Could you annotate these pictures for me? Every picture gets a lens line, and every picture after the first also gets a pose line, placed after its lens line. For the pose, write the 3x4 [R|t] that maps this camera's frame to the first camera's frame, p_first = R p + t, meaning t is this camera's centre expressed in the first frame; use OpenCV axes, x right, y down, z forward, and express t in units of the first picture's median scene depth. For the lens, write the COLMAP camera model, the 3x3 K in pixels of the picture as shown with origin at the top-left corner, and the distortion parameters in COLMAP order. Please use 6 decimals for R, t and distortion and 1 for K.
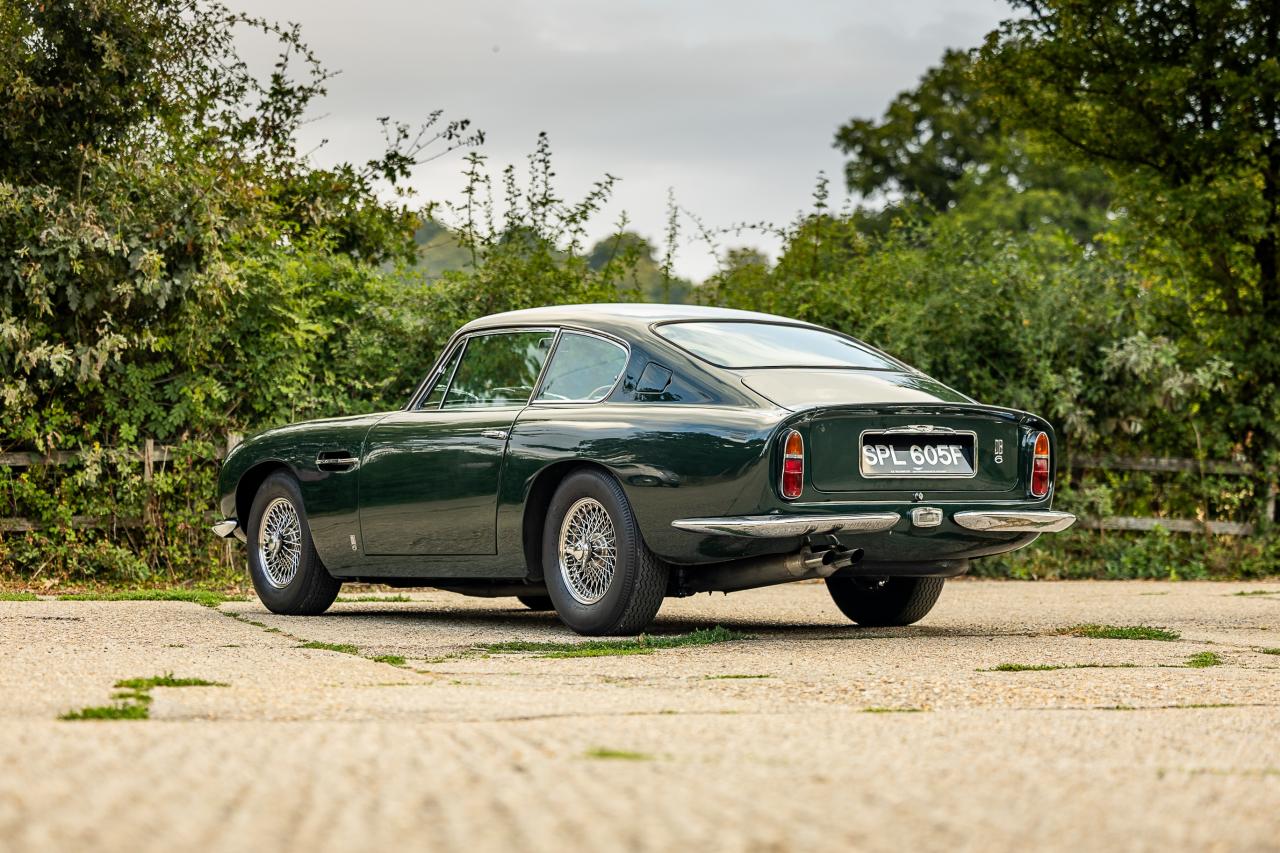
lens RADIAL K [[3338.5, 0, 642.2], [0, 3338.5, 383.8], [0, 0, 1]] dist [0.008587, 0.173588]
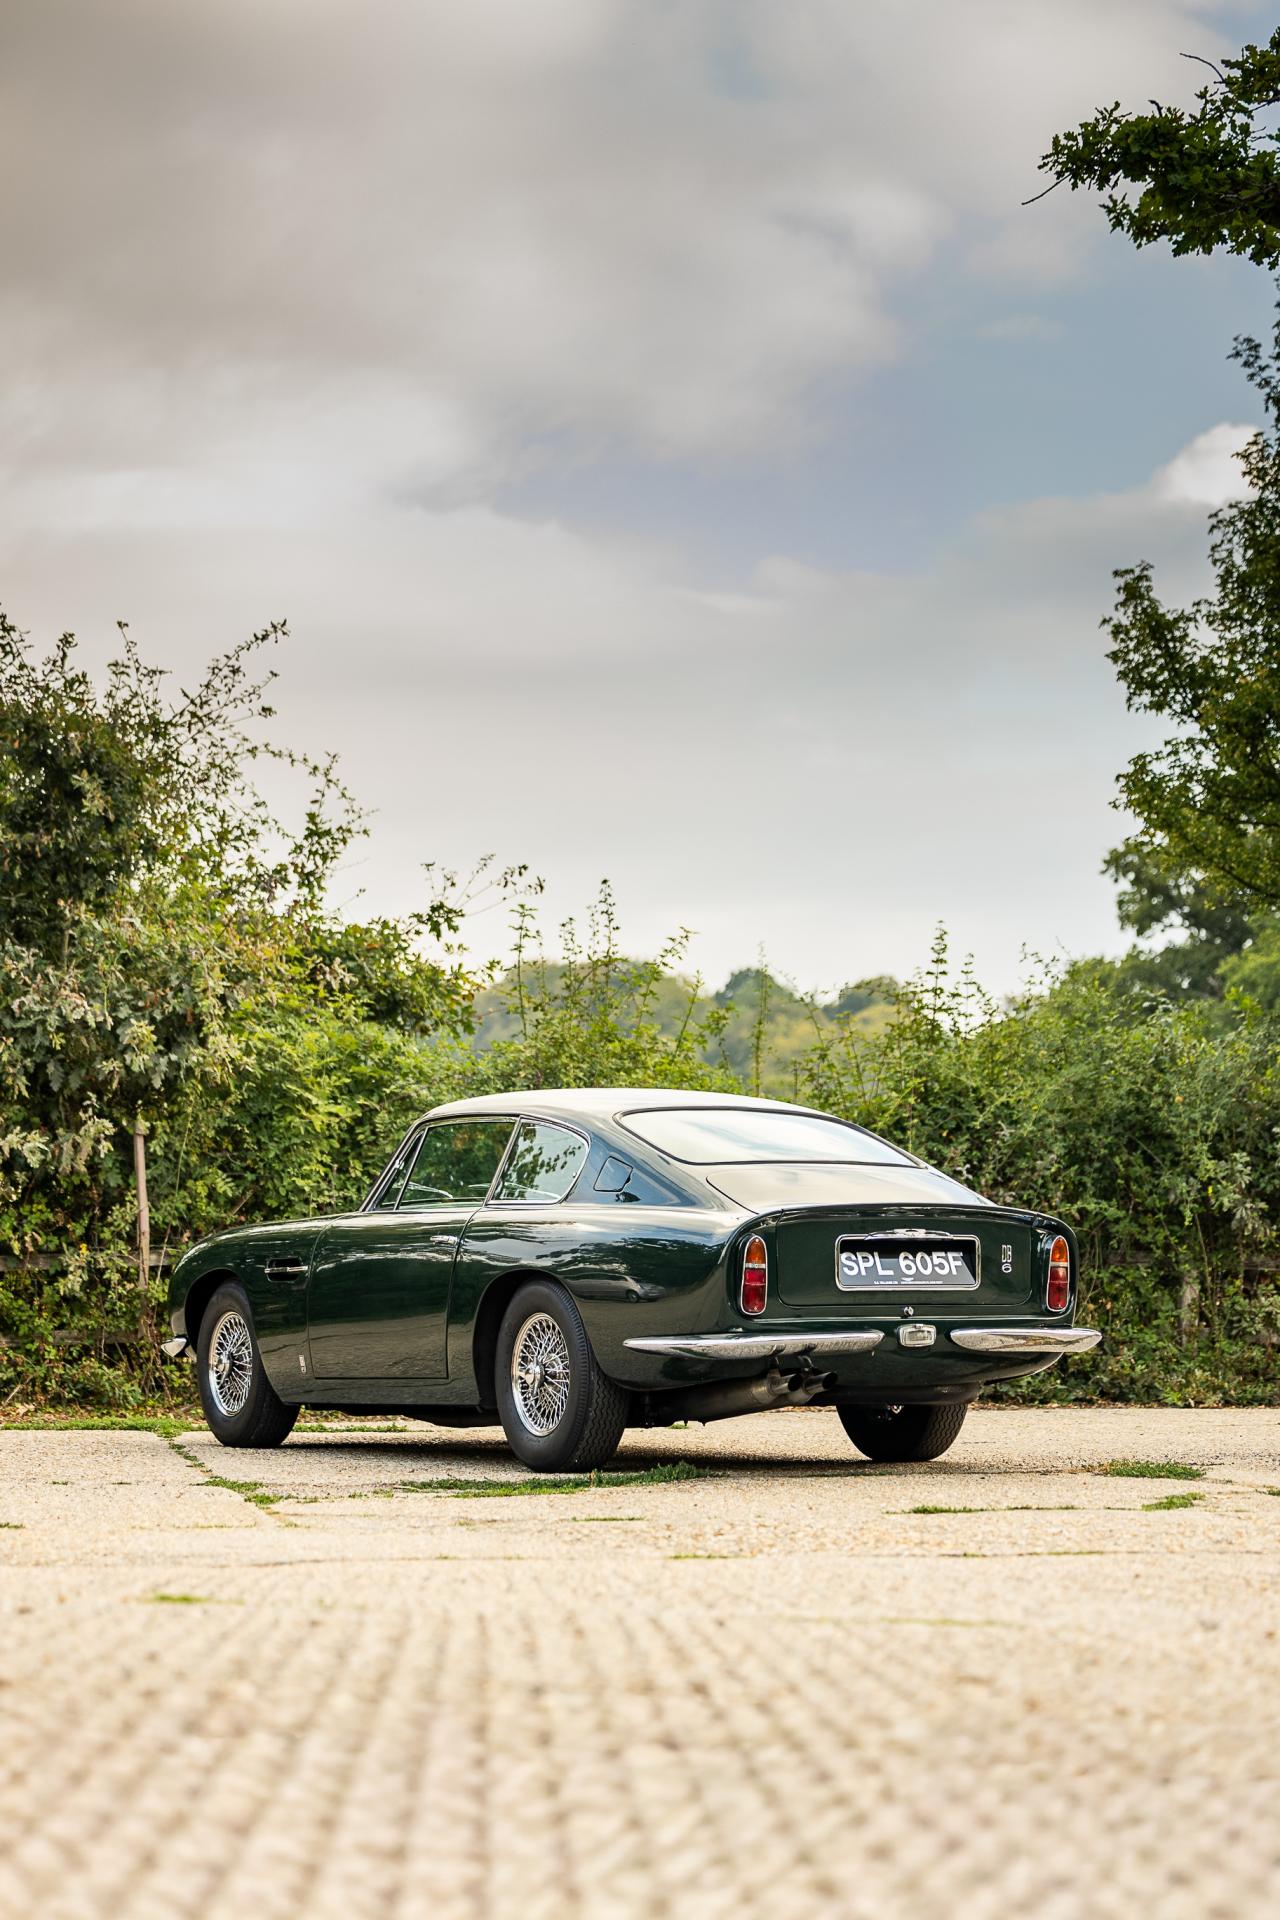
lens RADIAL K [[4087.4, 0, 592.9], [0, 4087.4, 892.3], [0, 0, 1]] dist [0.011592, 0.240712]
pose [[0.996644, -0.009048, -0.081355, 0.054679], [0.003710, 0.997844, -0.065532, -0.003478], [0.081773, 0.065010, 0.994528, -0.043760]]
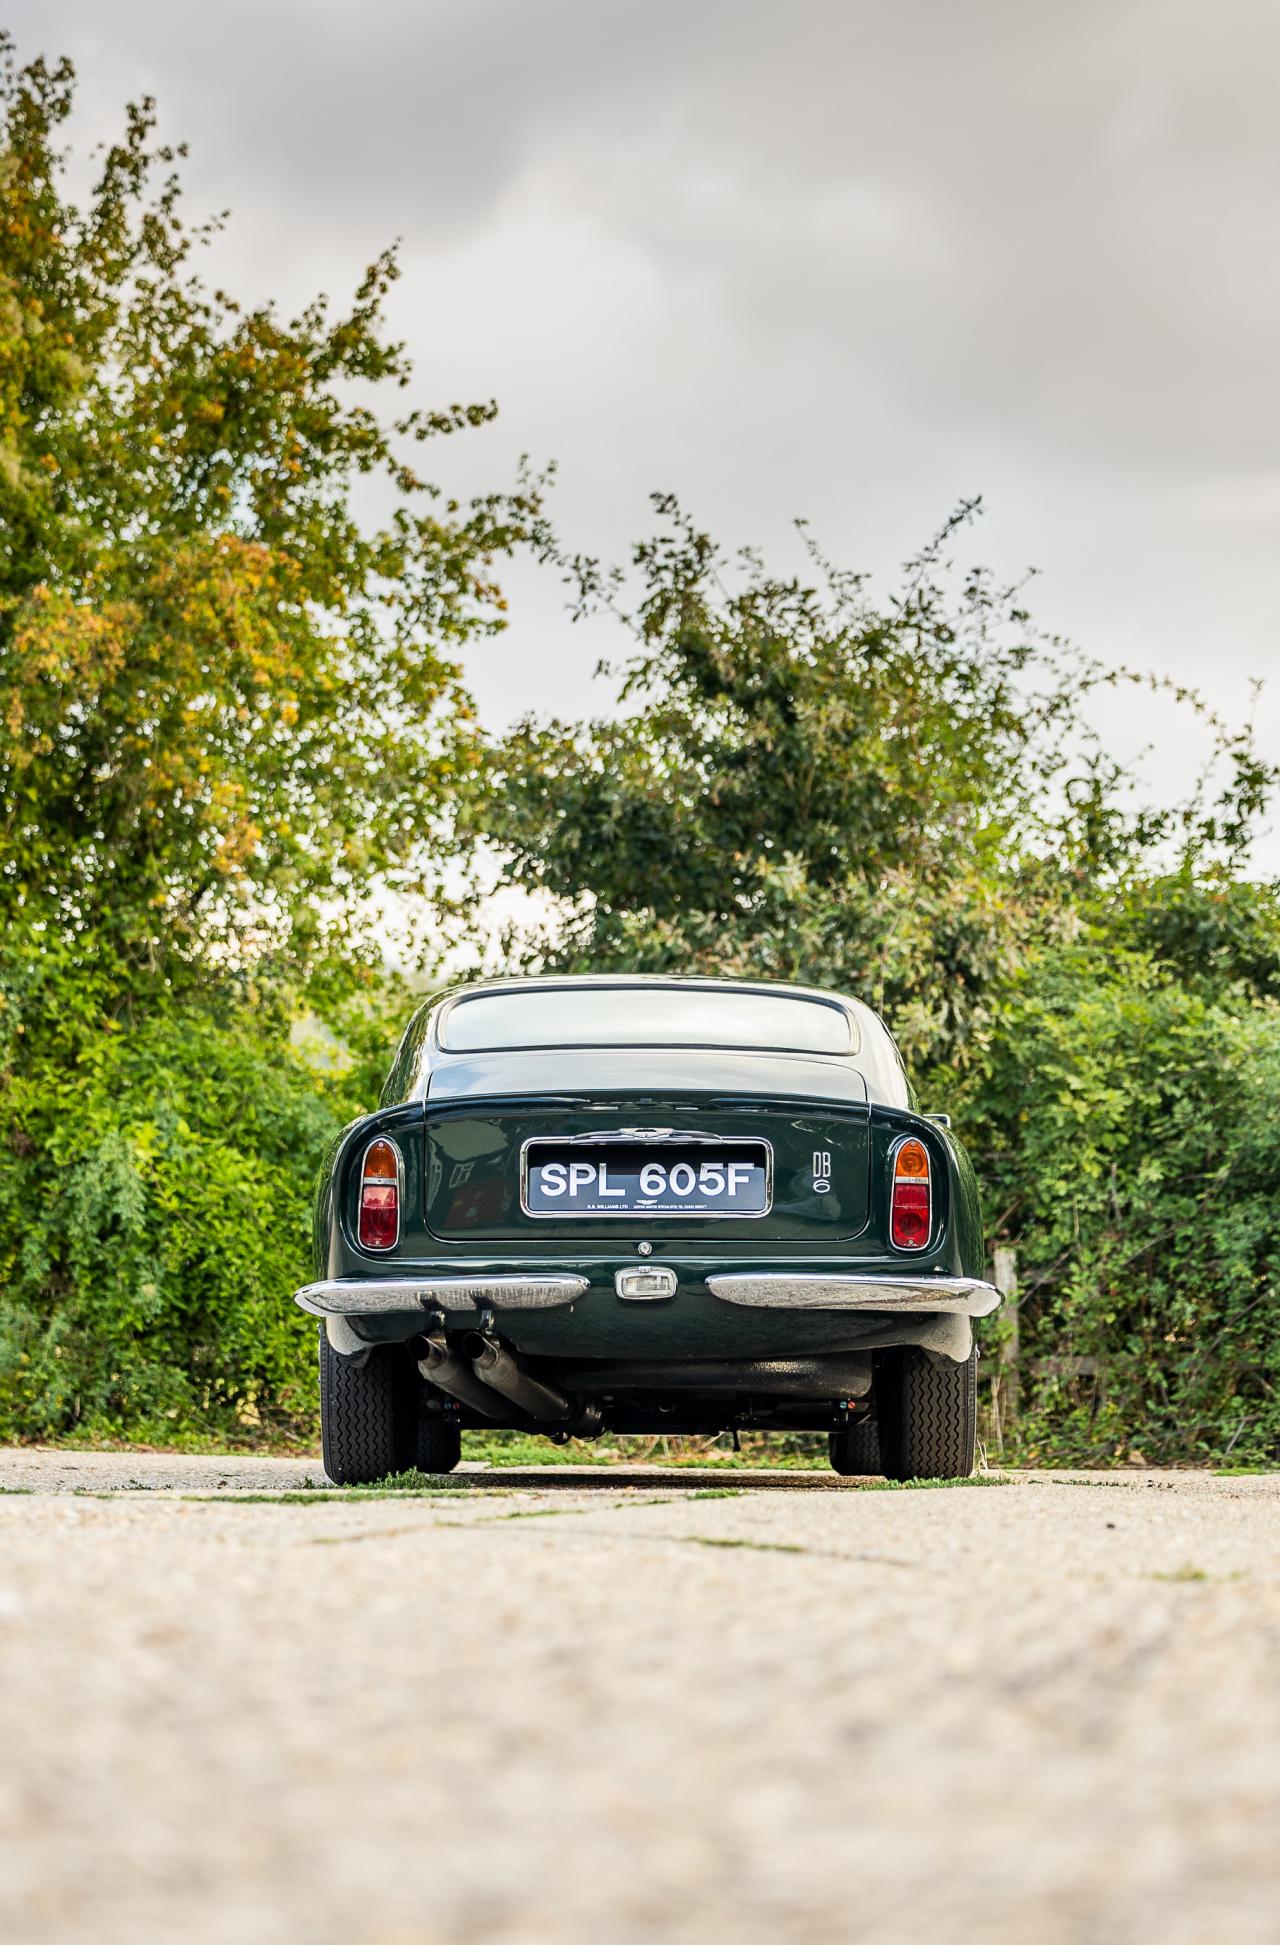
lens RADIAL K [[4056.8, 0, 586.9], [0, 4056.8, 941.4], [0, 0, 1]] dist [0.061553, 0.003832]
pose [[0.822597, -0.060689, -0.565377, 0.298853], [0.010822, 0.995779, -0.091144, 0.027727], [0.568522, 0.068856, 0.819781, 0.248190]]
